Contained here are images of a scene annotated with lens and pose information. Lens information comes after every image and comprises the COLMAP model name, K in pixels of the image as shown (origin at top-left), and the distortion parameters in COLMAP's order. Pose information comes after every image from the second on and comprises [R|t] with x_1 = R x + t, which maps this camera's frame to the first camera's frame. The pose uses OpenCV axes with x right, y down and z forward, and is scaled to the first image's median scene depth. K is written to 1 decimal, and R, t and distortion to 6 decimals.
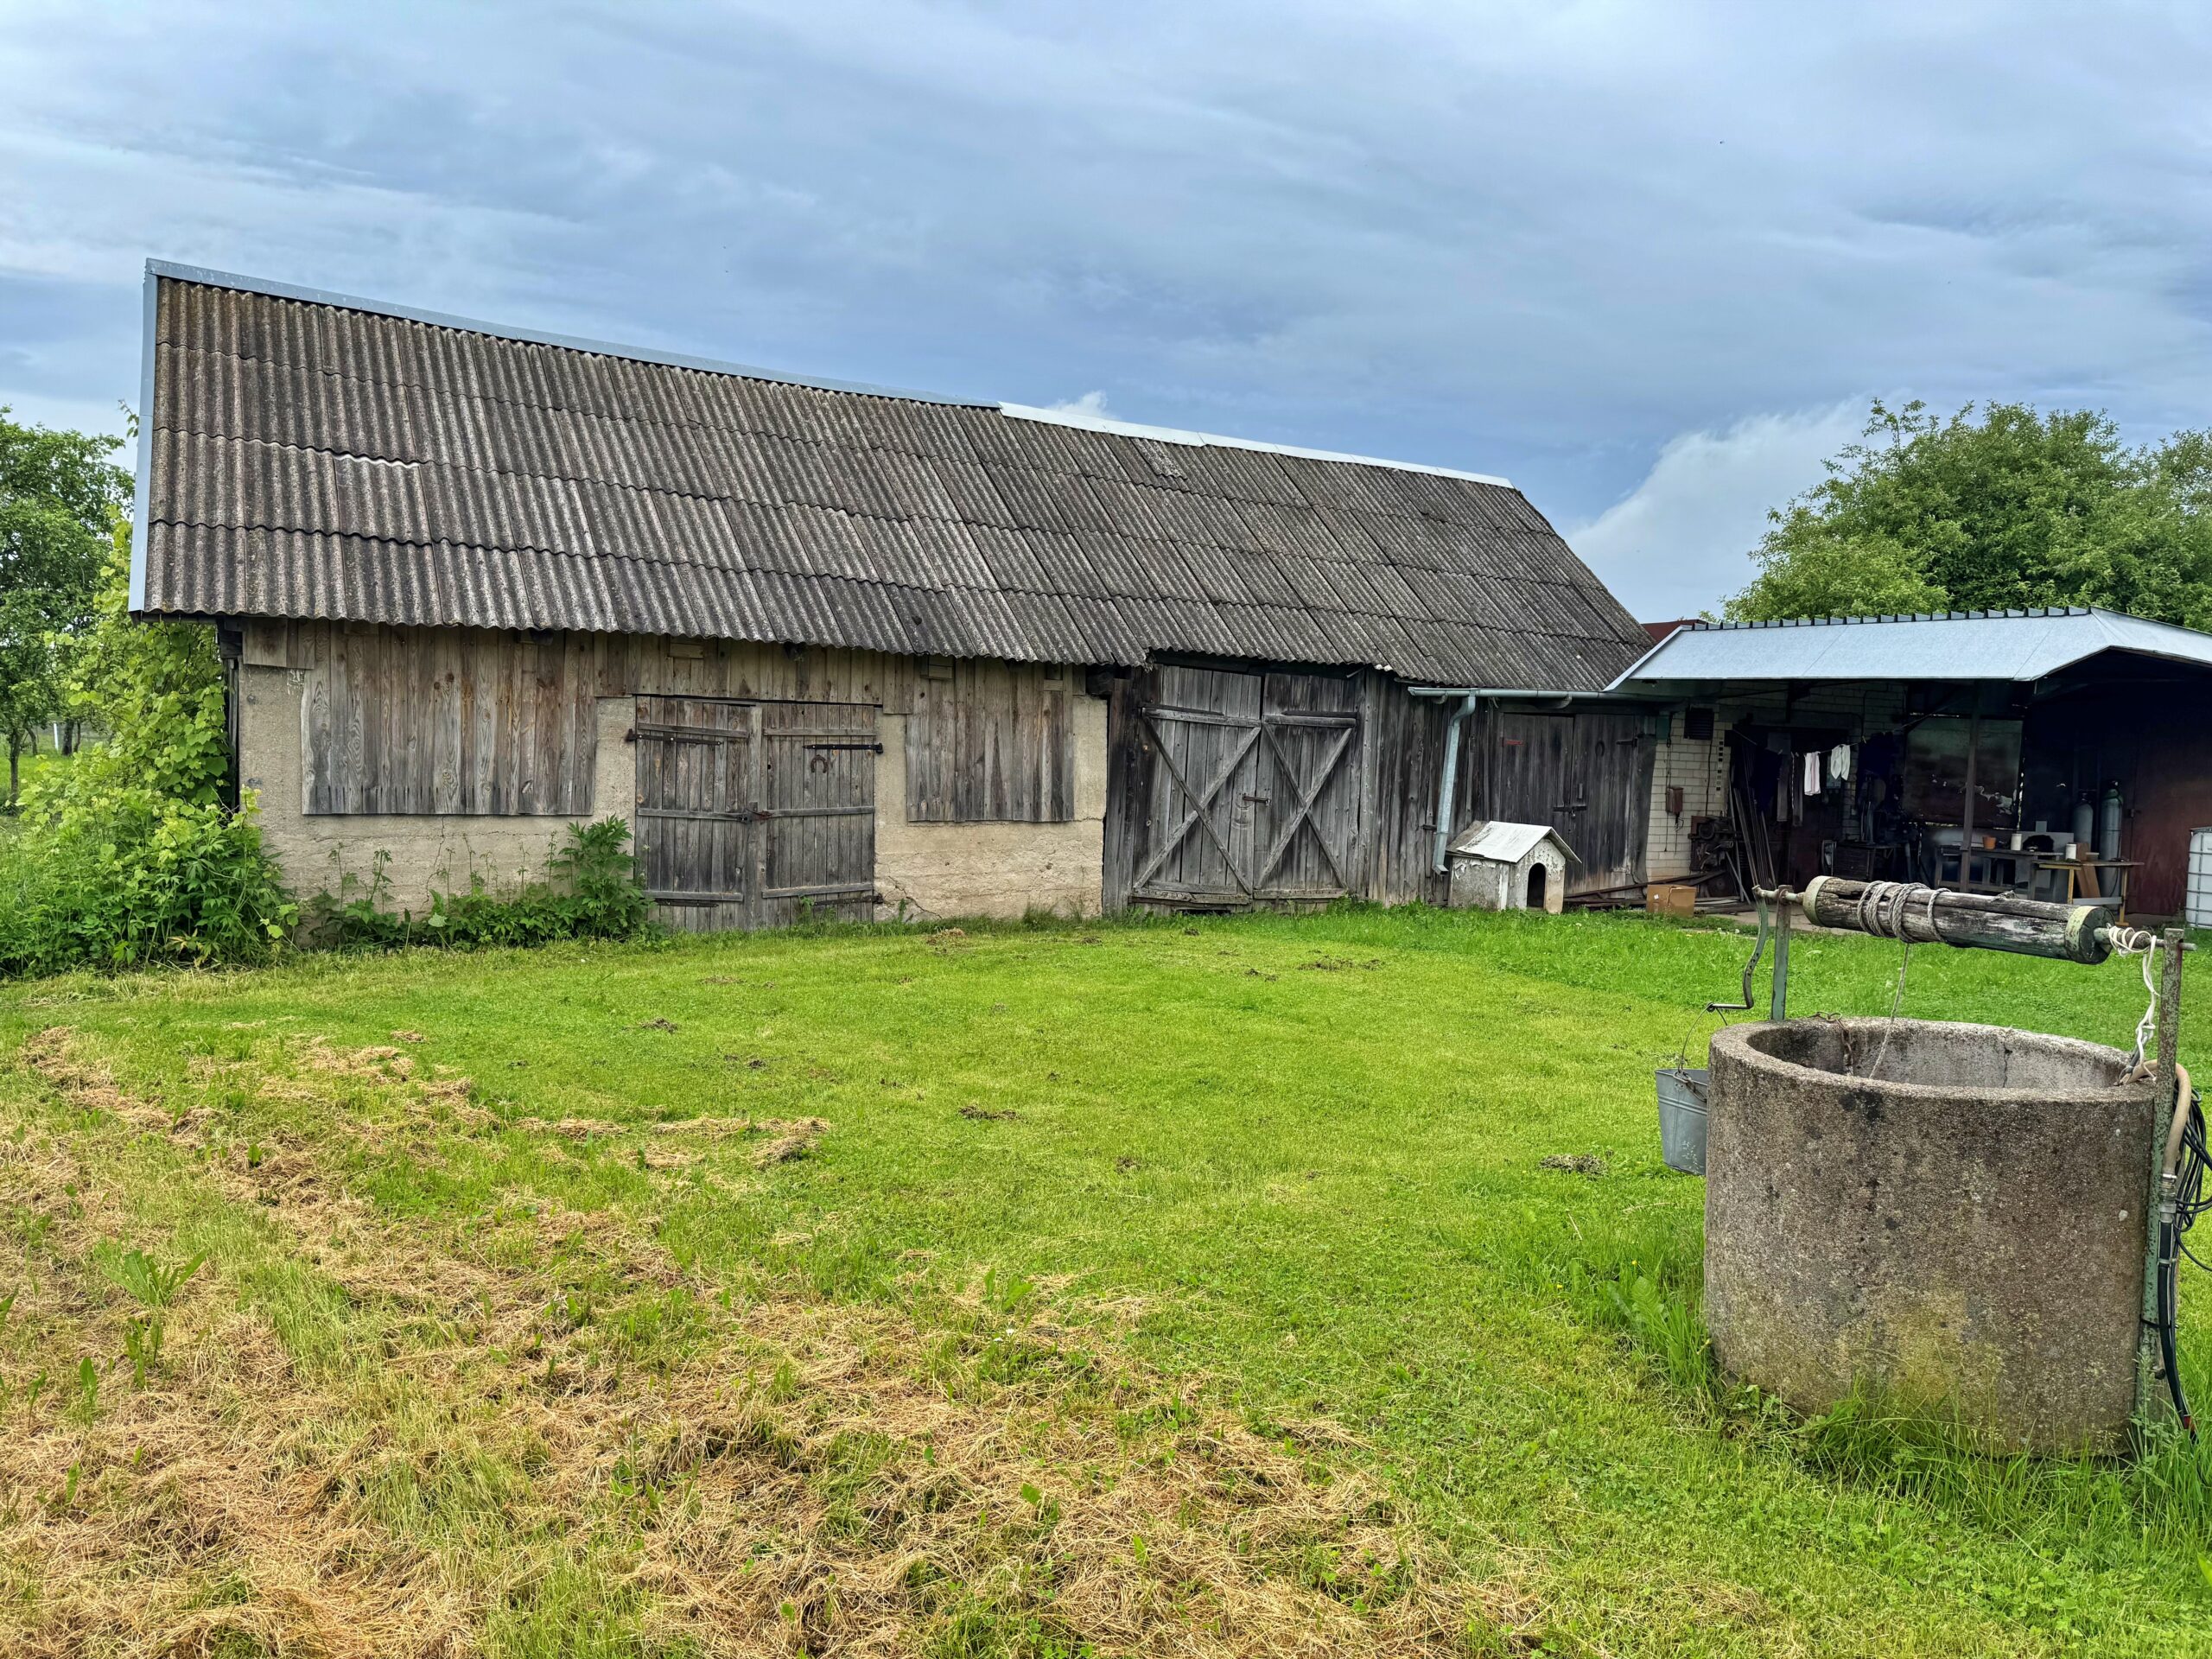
lens RADIAL K [[1646.9, 0, 1106.0], [0, 1646.9, 829.5], [0, 0, 1]] dist [-0.032001, -0.001221]
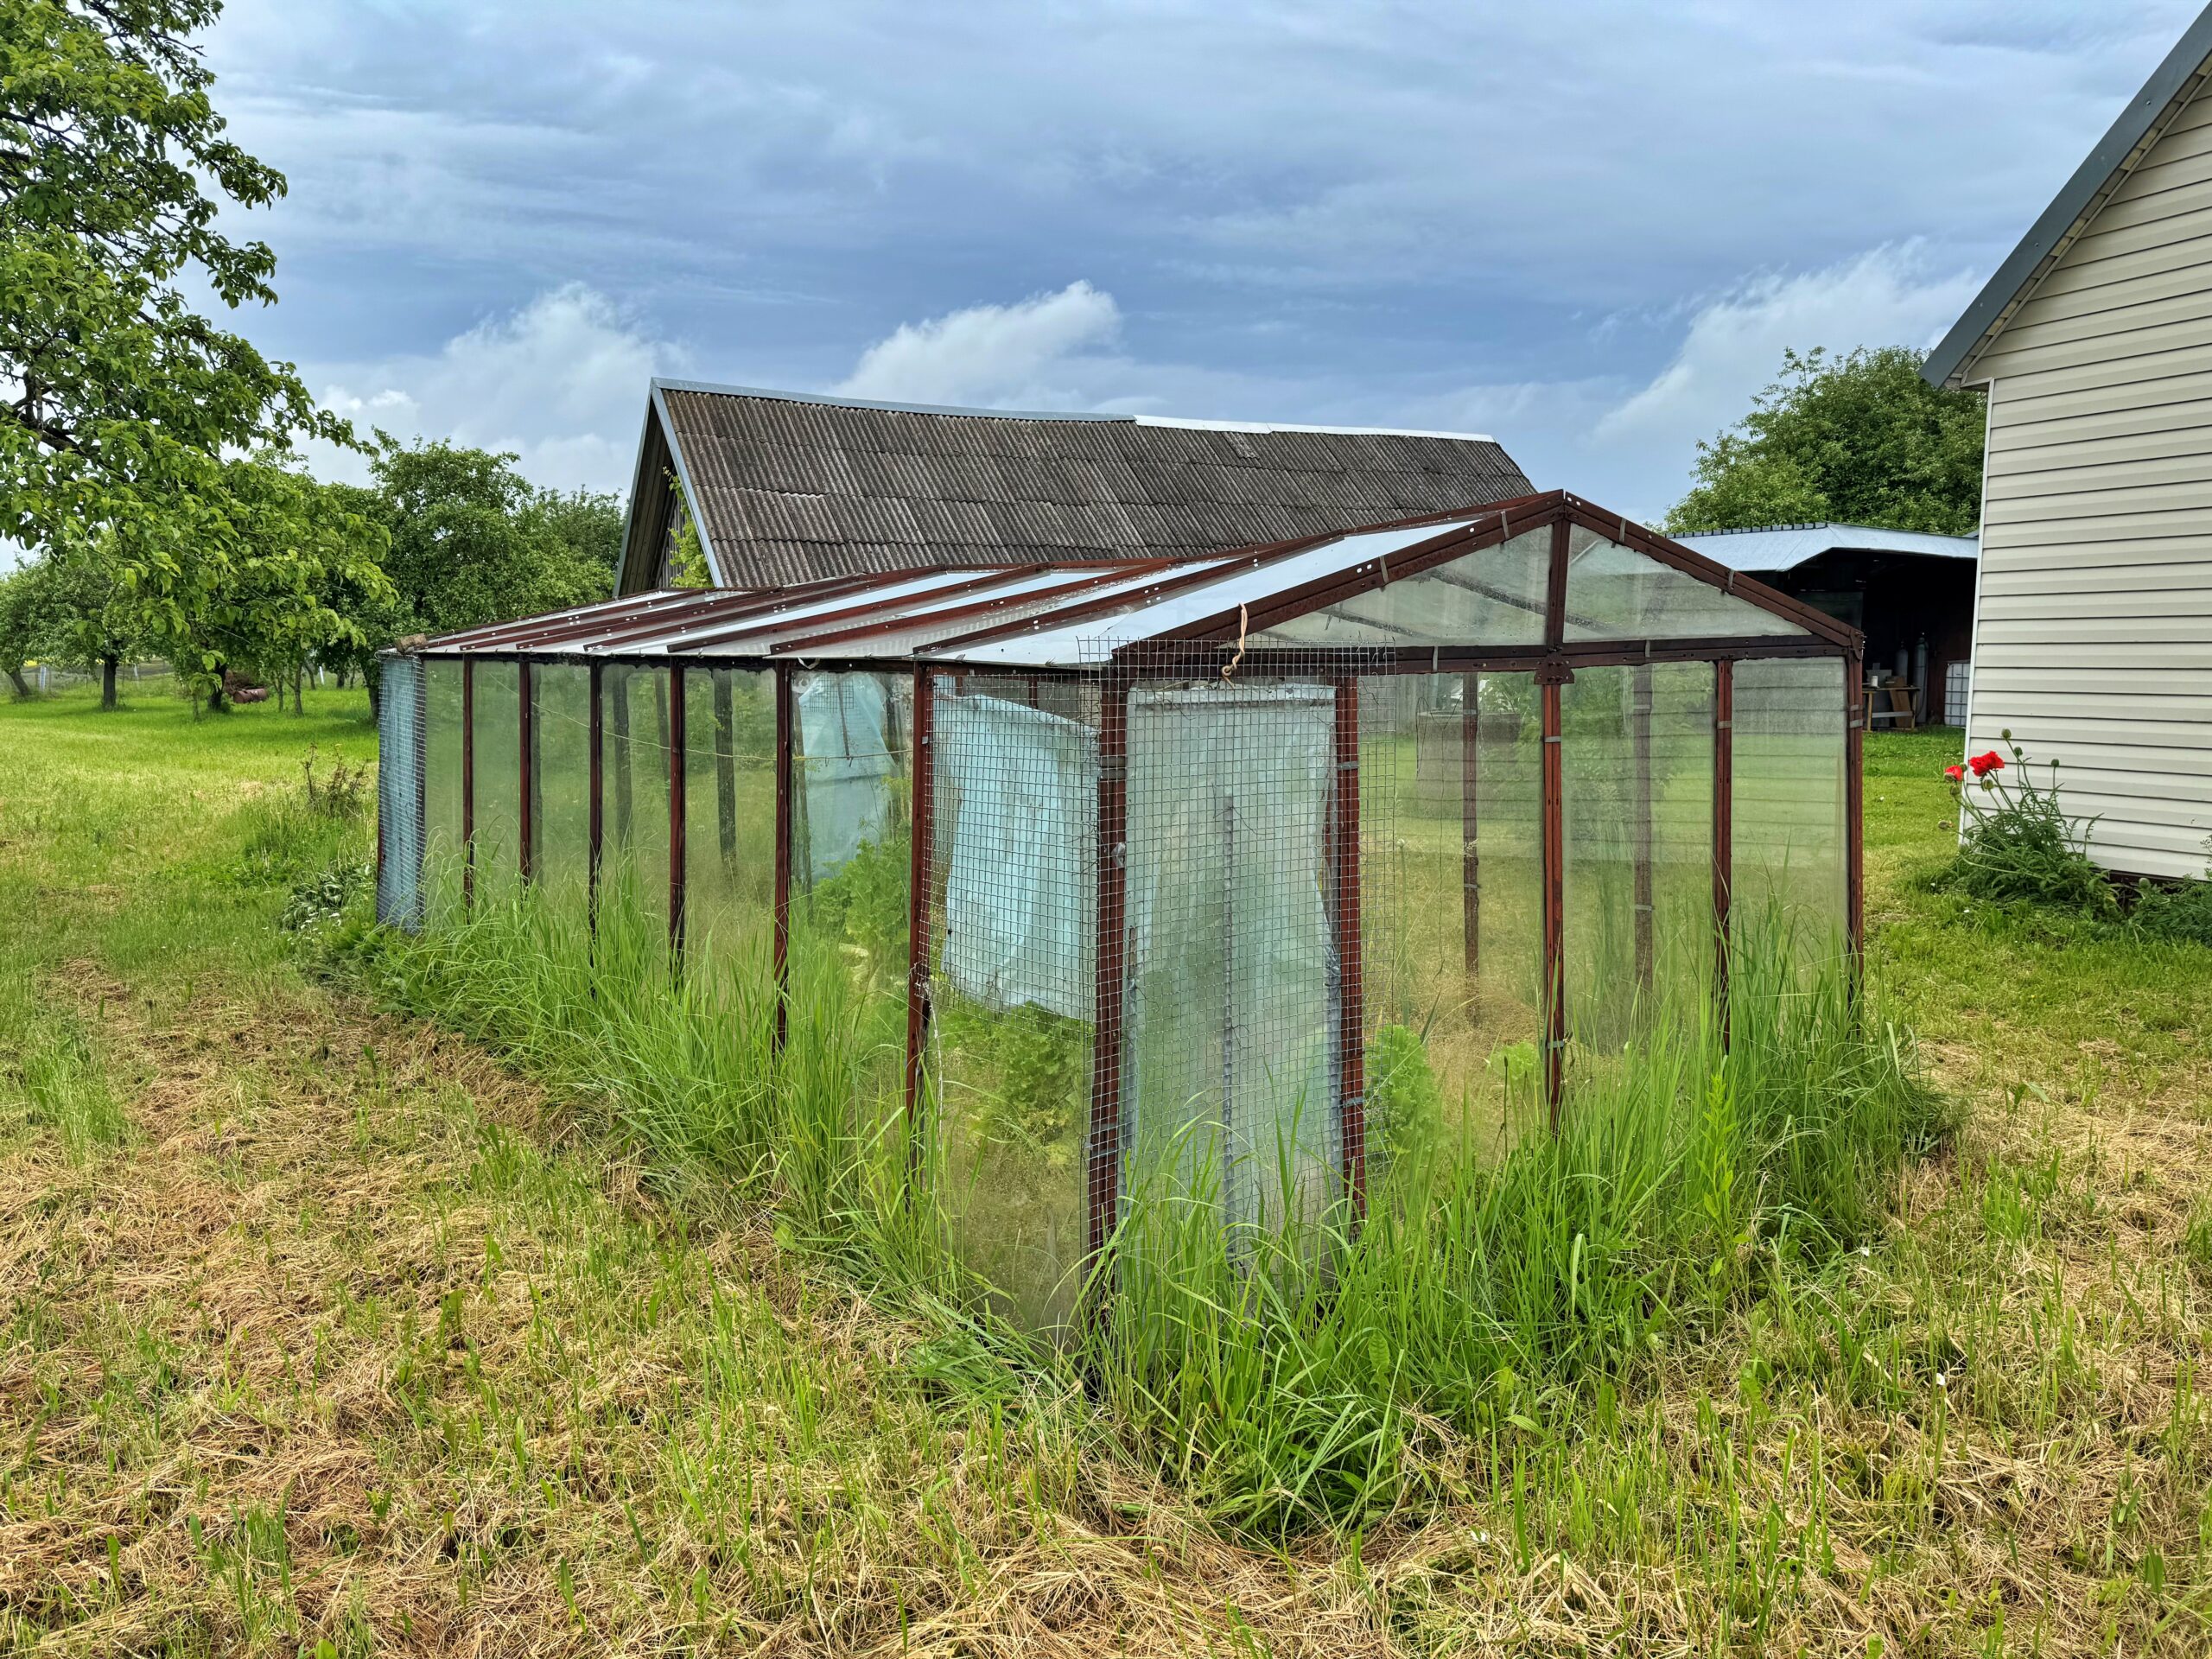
lens RADIAL K [[1549.0, 0, 1103.4], [0, 1549.0, 816.8], [0, 0, 1]] dist [0.001144, -0.011269]
pose [[0.997086, -0.036832, -0.066811, -0.008983], [0.040715, 0.997503, 0.057708, 0.022148], [0.064518, -0.060260, 0.996095, -0.369271]]
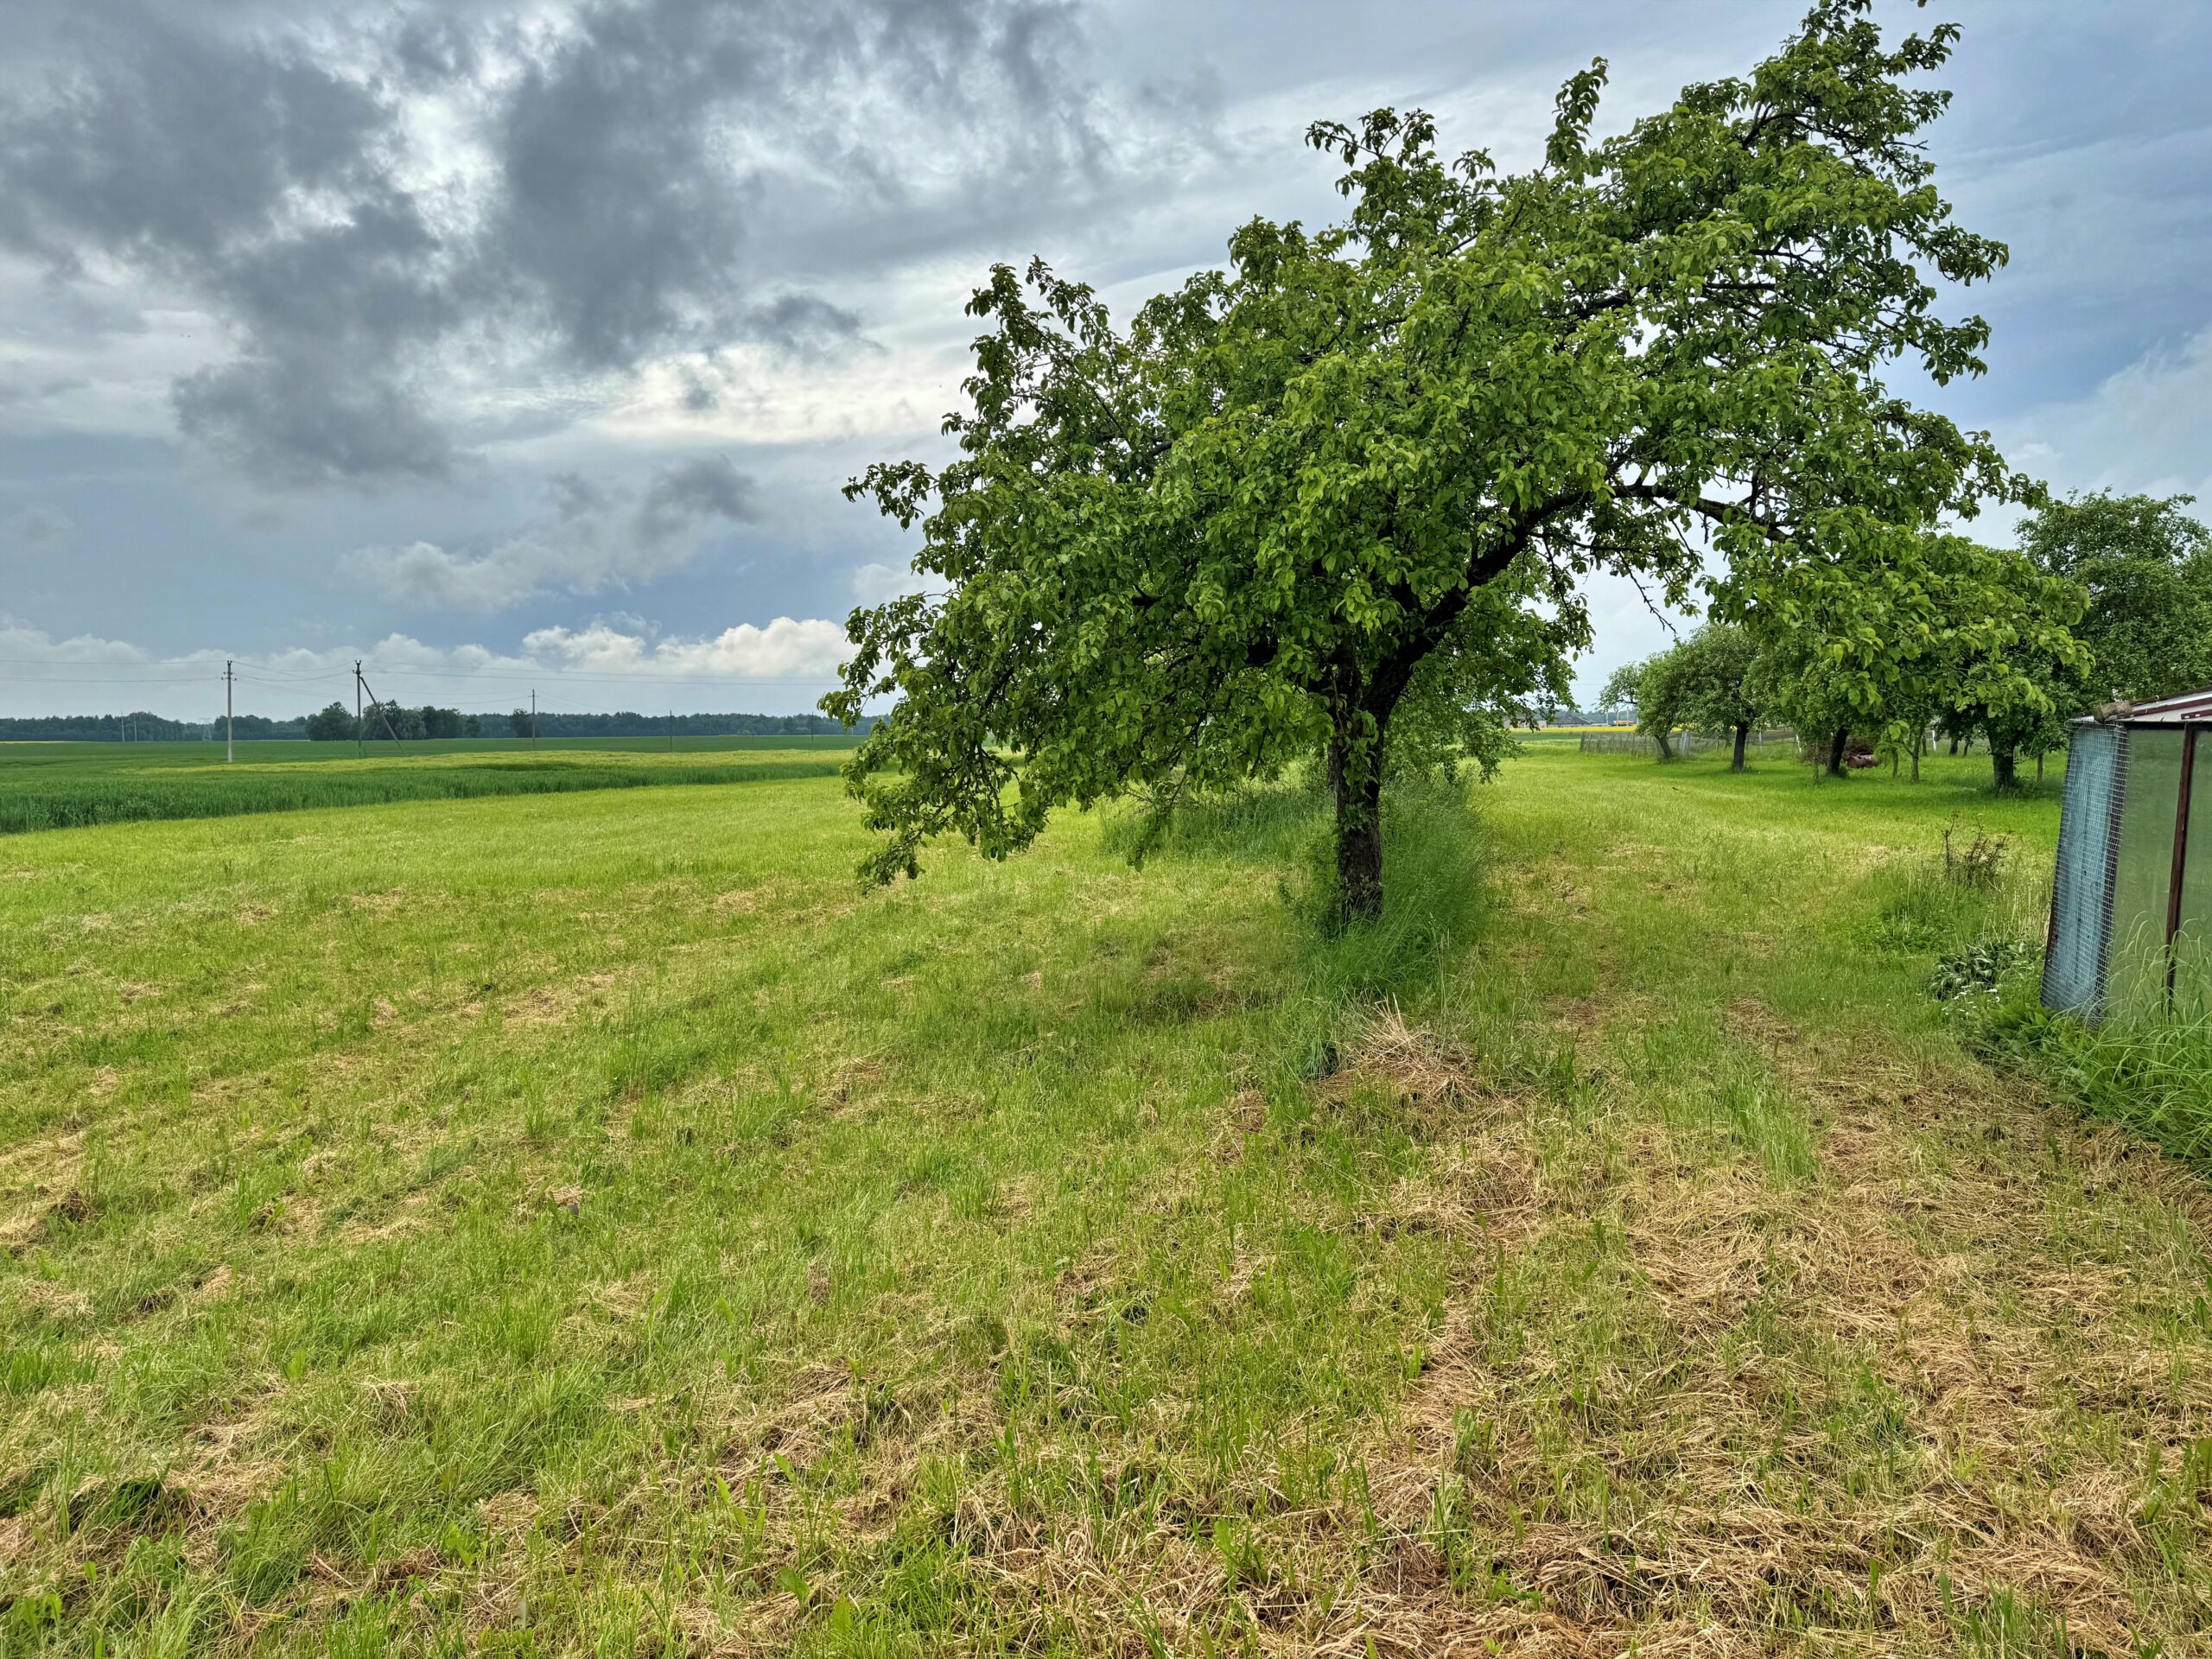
lens RADIAL K [[1549.0, 0, 1103.4], [0, 1549.0, 816.8], [0, 0, 1]] dist [0.001144, -0.011269]
pose [[0.520980, 0.004615, -0.853556, -0.014921], [-0.010127, 0.999948, -0.000774, 0.021736], [0.853509, 0.009047, 0.521000, -0.374131]]
